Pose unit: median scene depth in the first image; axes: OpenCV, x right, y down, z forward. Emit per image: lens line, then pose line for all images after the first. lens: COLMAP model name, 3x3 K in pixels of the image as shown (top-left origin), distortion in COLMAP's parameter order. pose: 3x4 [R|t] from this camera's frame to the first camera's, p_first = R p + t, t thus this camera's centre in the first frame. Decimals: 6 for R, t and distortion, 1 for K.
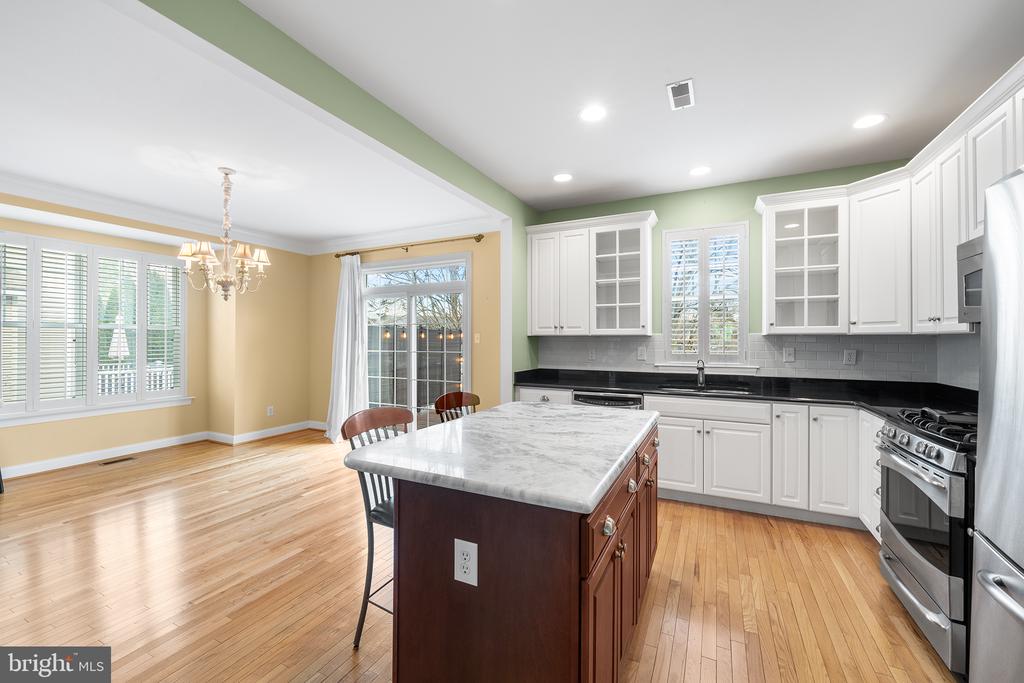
lens RADIAL K [[408.4, 0, 505.4], [0, 408.4, 342.6], [0, 0, 1]] dist [0.000209, -0.000155]
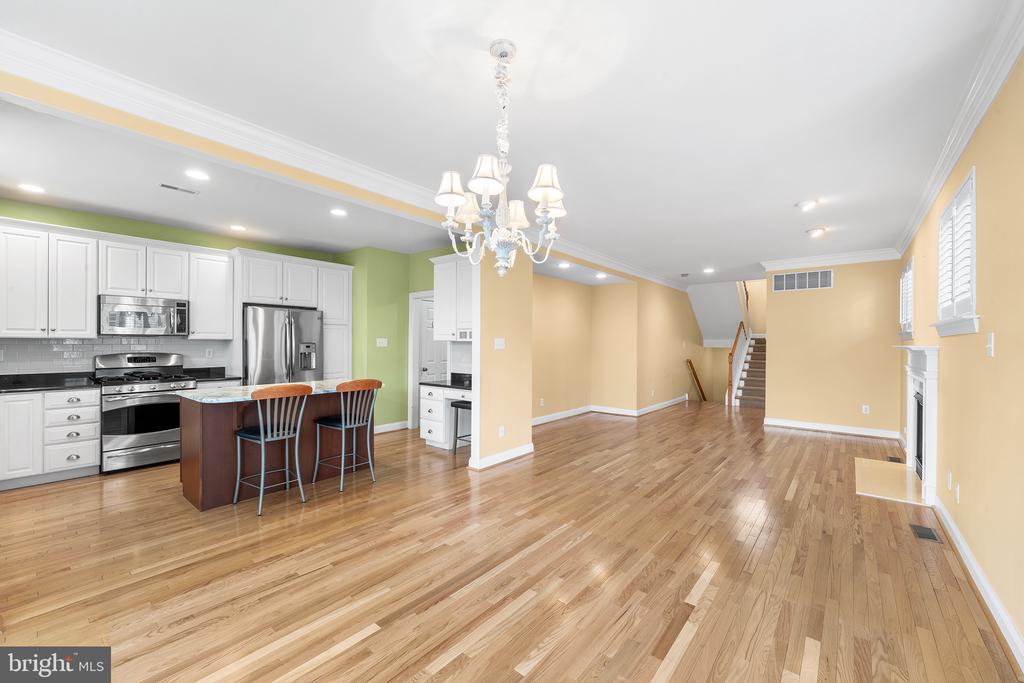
lens RADIAL K [[408.4, 0, 515.5], [0, 408.4, 345.8], [0, 0, 1]] dist [0.000209, -0.000155]
pose [[-0.974947, -0.006537, 0.222342, -0.728937], [-0.004952, 0.999958, 0.007682, -0.008222], [-0.222383, 0.006388, -0.974938, 1.363531]]
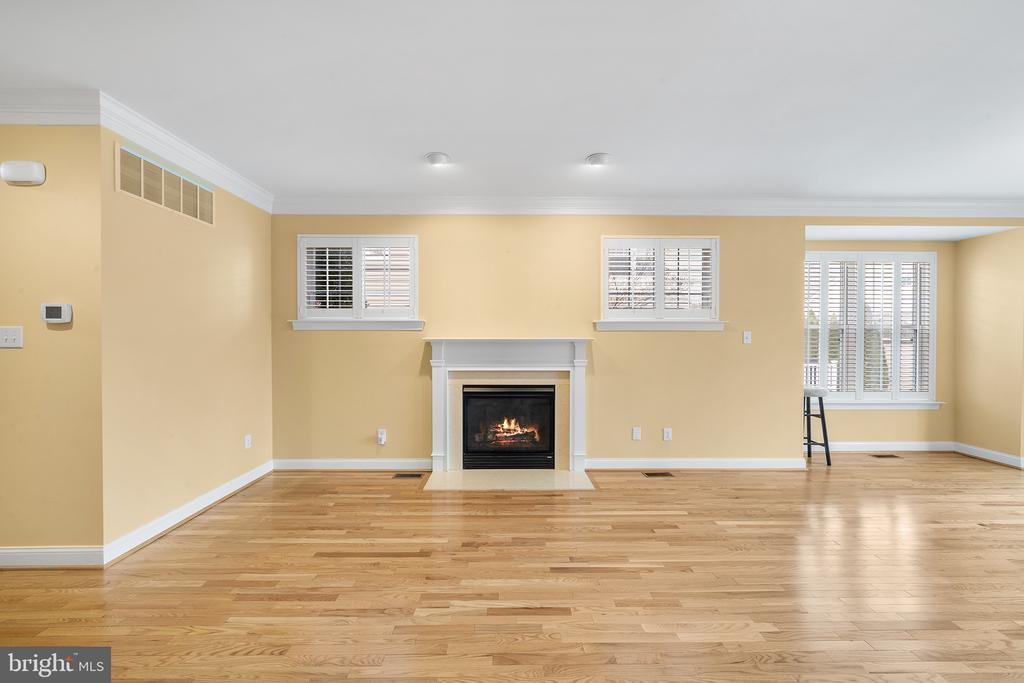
lens RADIAL K [[389.8, 0, 503.0], [0, 389.8, 341.1], [0, 0, 1]] dist [-0.007882, -0.000530]
pose [[0.440346, 0.008103, -0.897792, -0.588054], [-0.006513, 0.999962, 0.005831, -0.001981], [0.897805, 0.003279, 0.440382, -0.355257]]
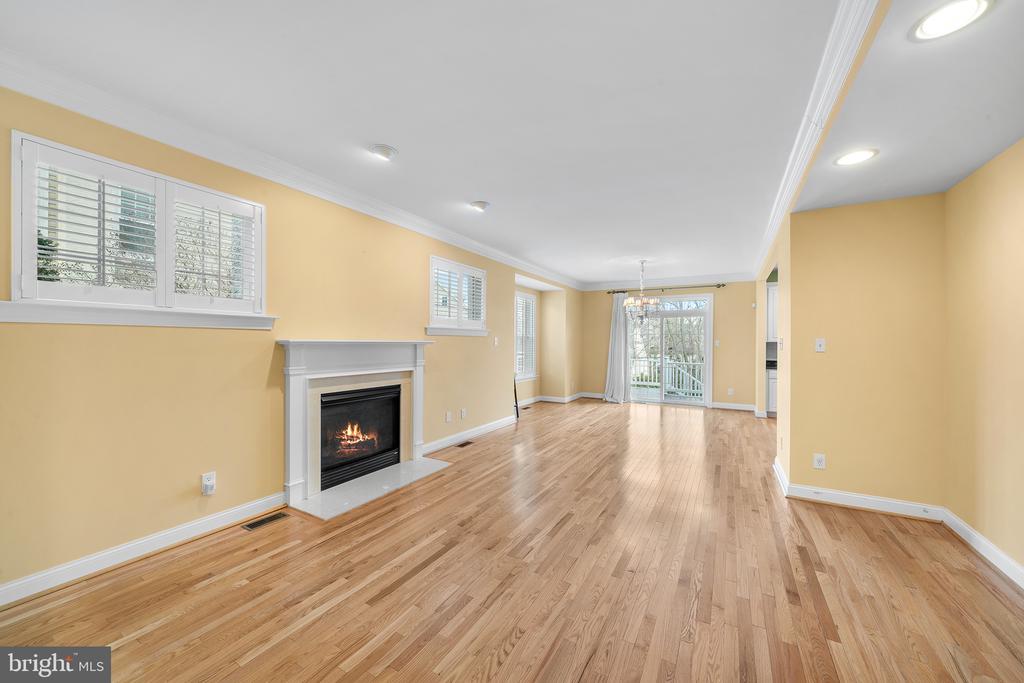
lens RADIAL K [[389.8, 0, 508.5], [0, 389.8, 339.6], [0, 0, 1]] dist [-0.007882, -0.000530]
pose [[0.997992, 0.009442, -0.062636, -1.082584], [-0.010129, 0.999892, -0.010673, 0.000822], [0.062528, 0.011286, 0.997979, -0.872472]]
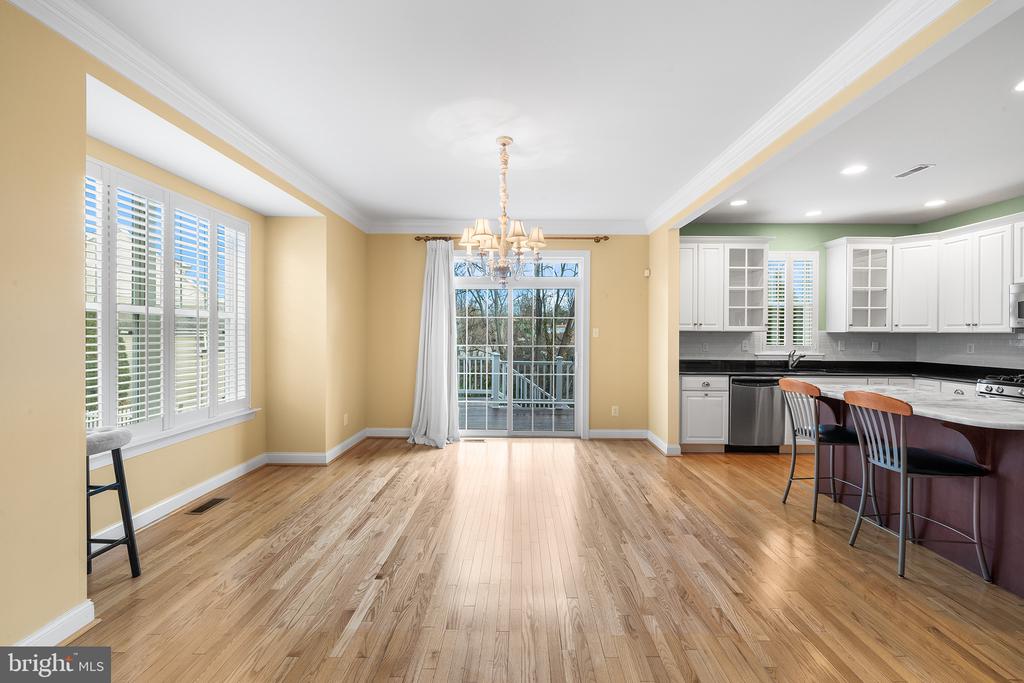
lens RADIAL K [[408.4, 0, 516.6], [0, 408.4, 336.8], [0, 0, 1]] dist [0.000209, -0.000155]
pose [[0.900624, 0.001419, 0.434598, -0.915118], [-0.002997, 0.999991, 0.002946, -0.002653], [-0.434590, -0.003956, 0.900620, 0.169174]]
